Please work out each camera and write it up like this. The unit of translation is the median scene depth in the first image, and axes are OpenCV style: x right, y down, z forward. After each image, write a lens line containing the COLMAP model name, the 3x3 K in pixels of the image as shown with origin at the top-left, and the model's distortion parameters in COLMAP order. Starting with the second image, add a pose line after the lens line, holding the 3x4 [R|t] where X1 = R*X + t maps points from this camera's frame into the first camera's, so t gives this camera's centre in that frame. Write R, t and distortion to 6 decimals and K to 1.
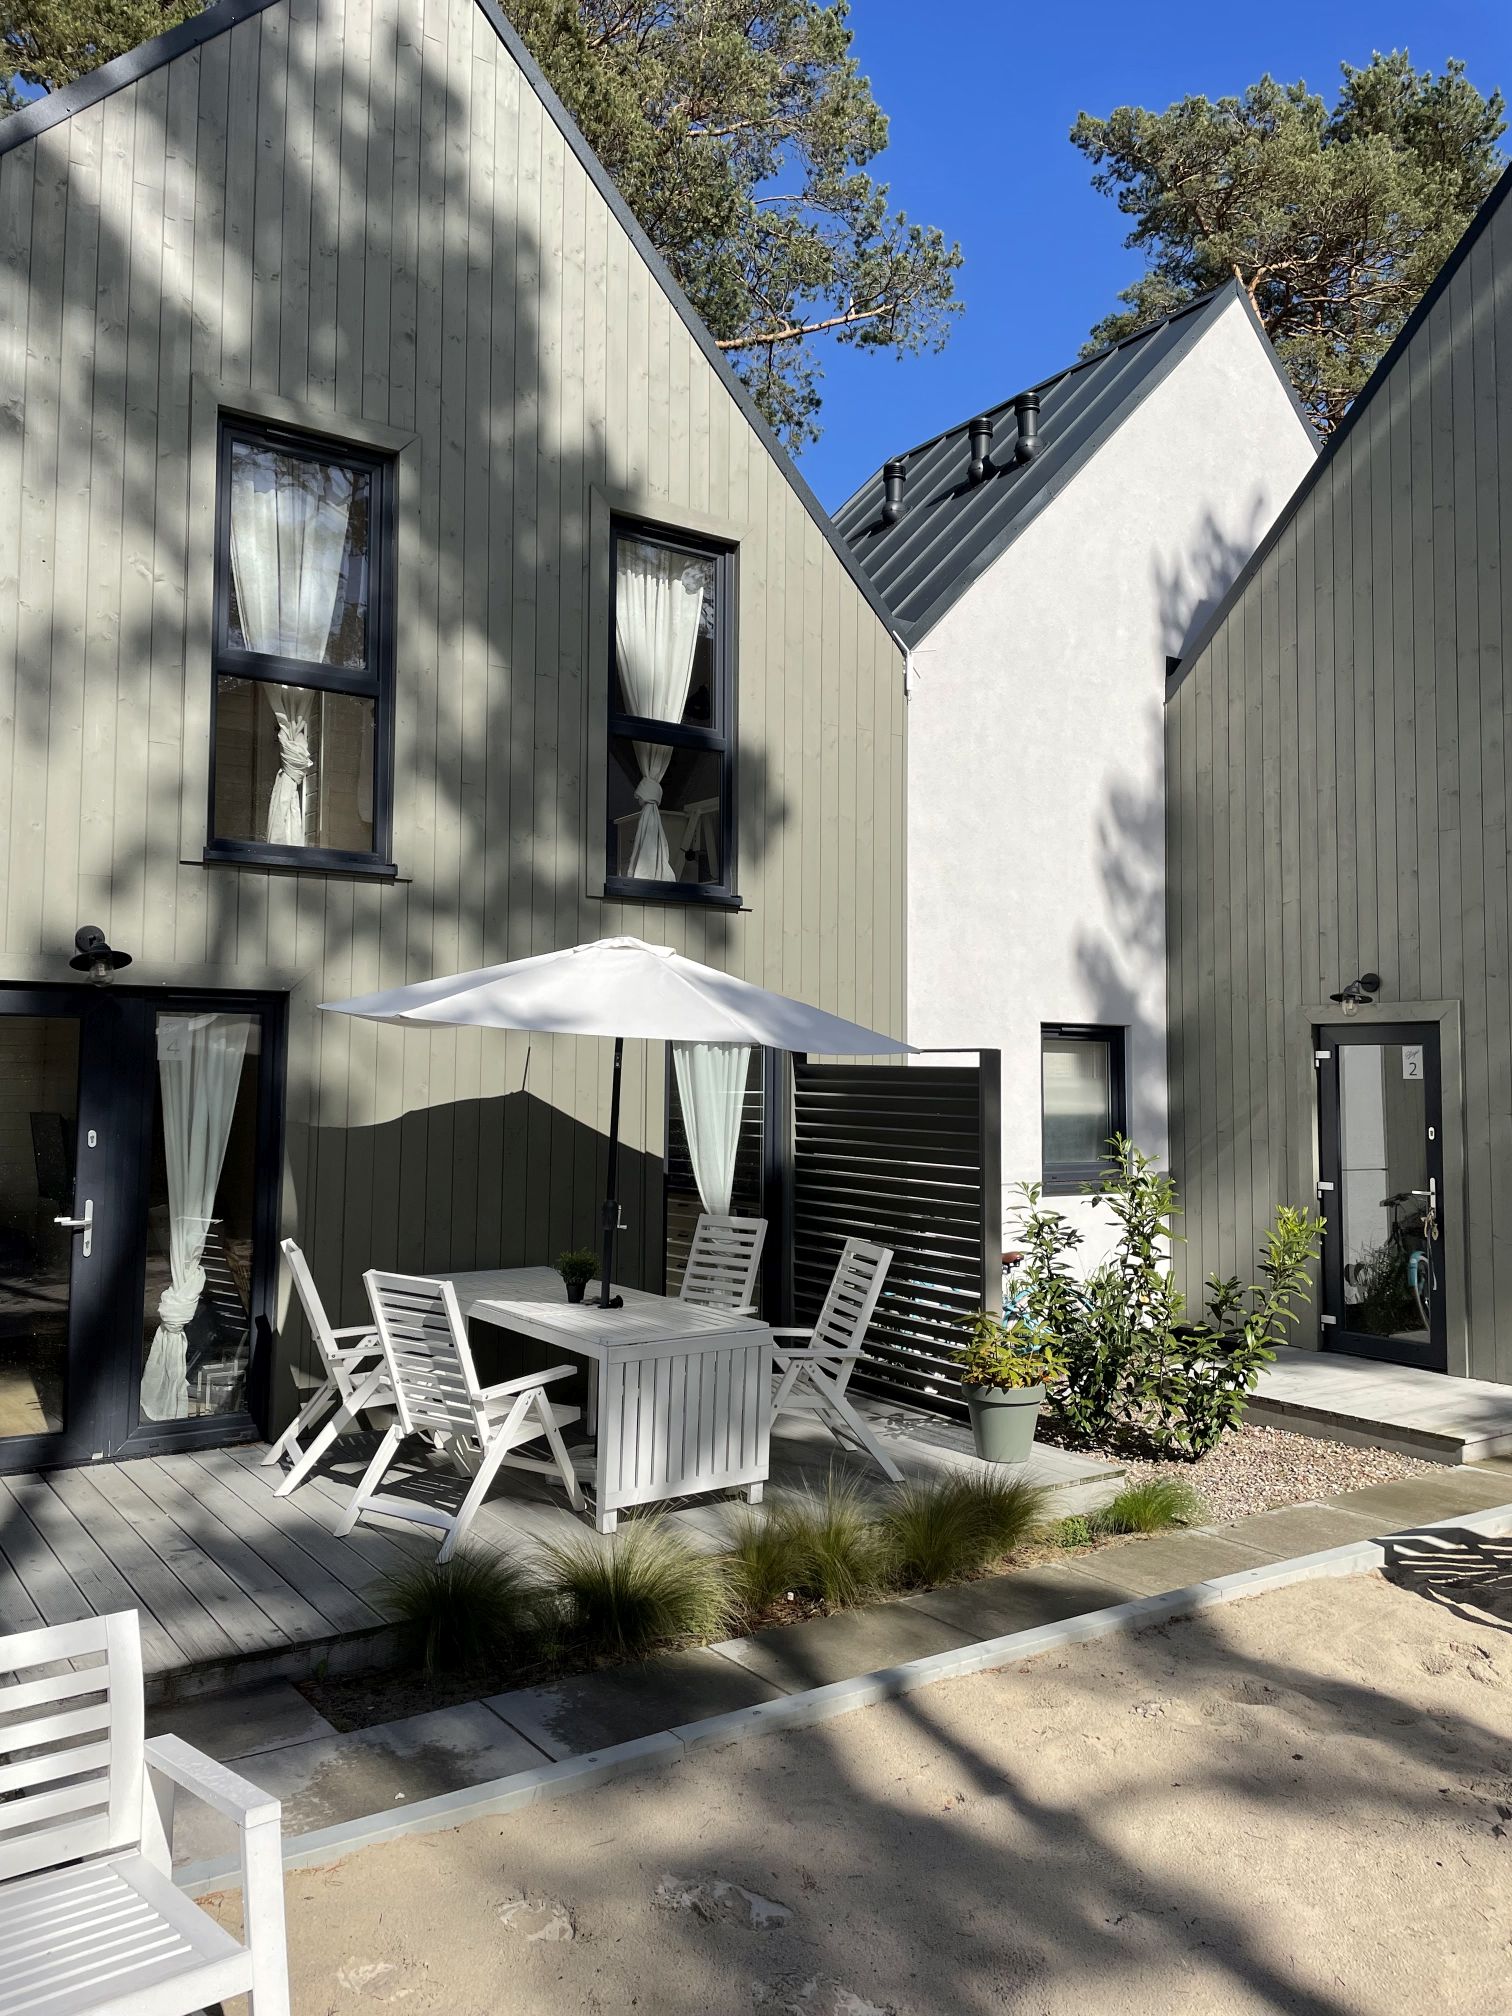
lens RADIAL K [[1542.4, 0, 759.5], [0, 1542.4, 1004.0], [0, 0, 1]] dist [0.036367, -0.000572]
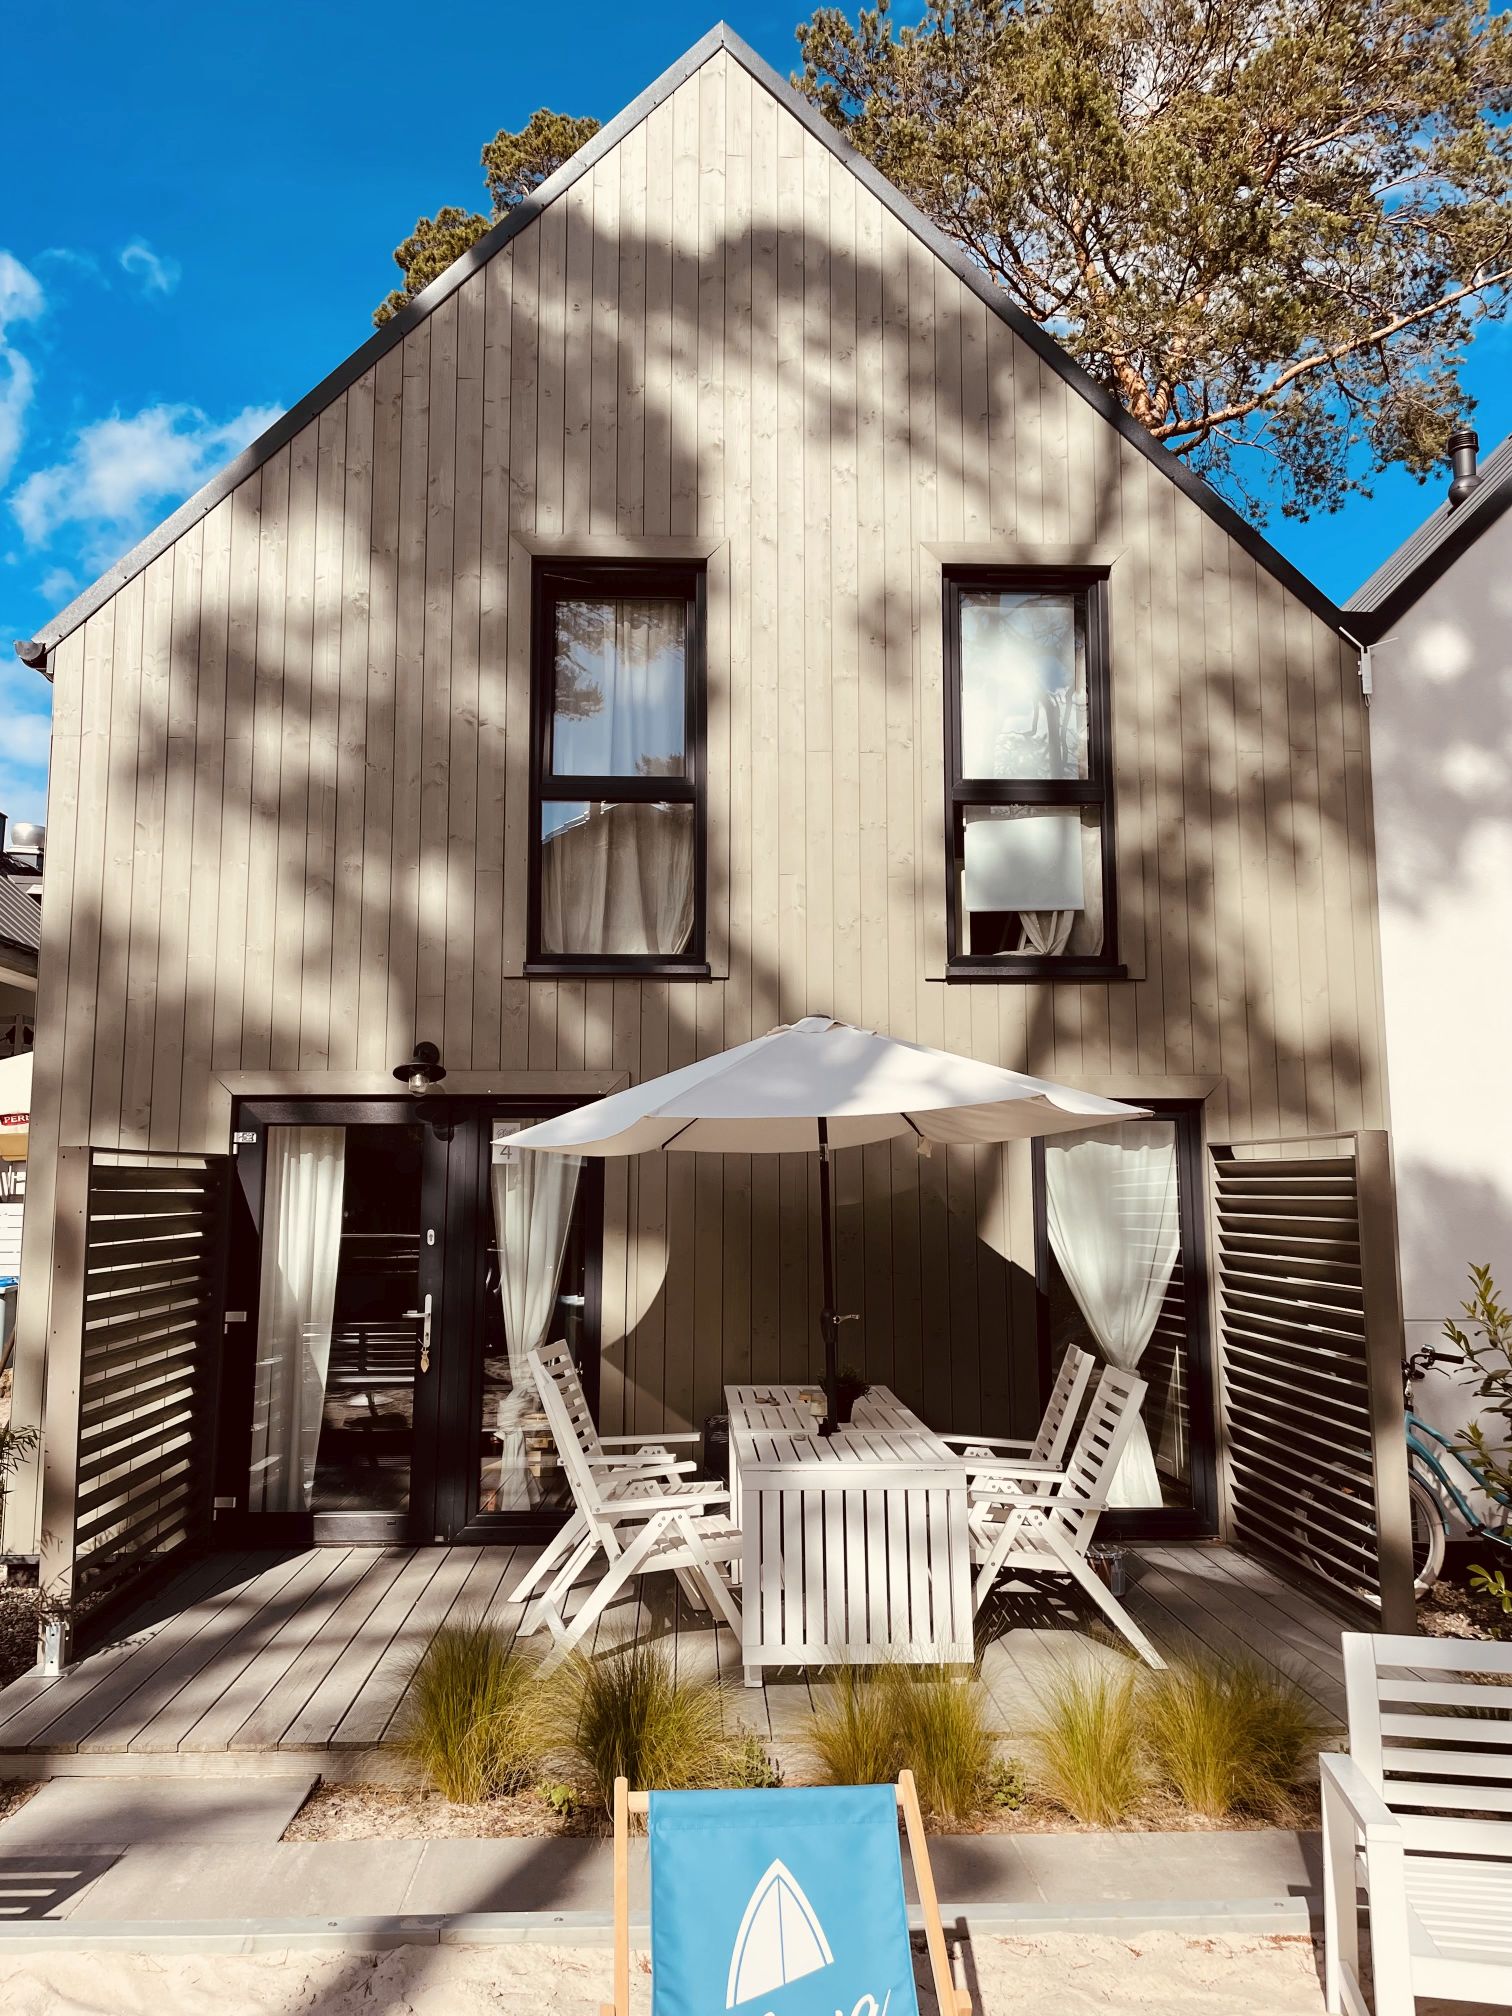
lens RADIAL K [[1542.4, 0, 753.6], [0, 1542.4, 995.8], [0, 0, 1]] dist [0.036367, -0.000572]
pose [[0.854950, -0.067841, -0.514255, 0.294078], [0.031385, 0.996360, -0.079262, 0.010109], [0.517761, 0.051625, 0.853967, 0.166949]]
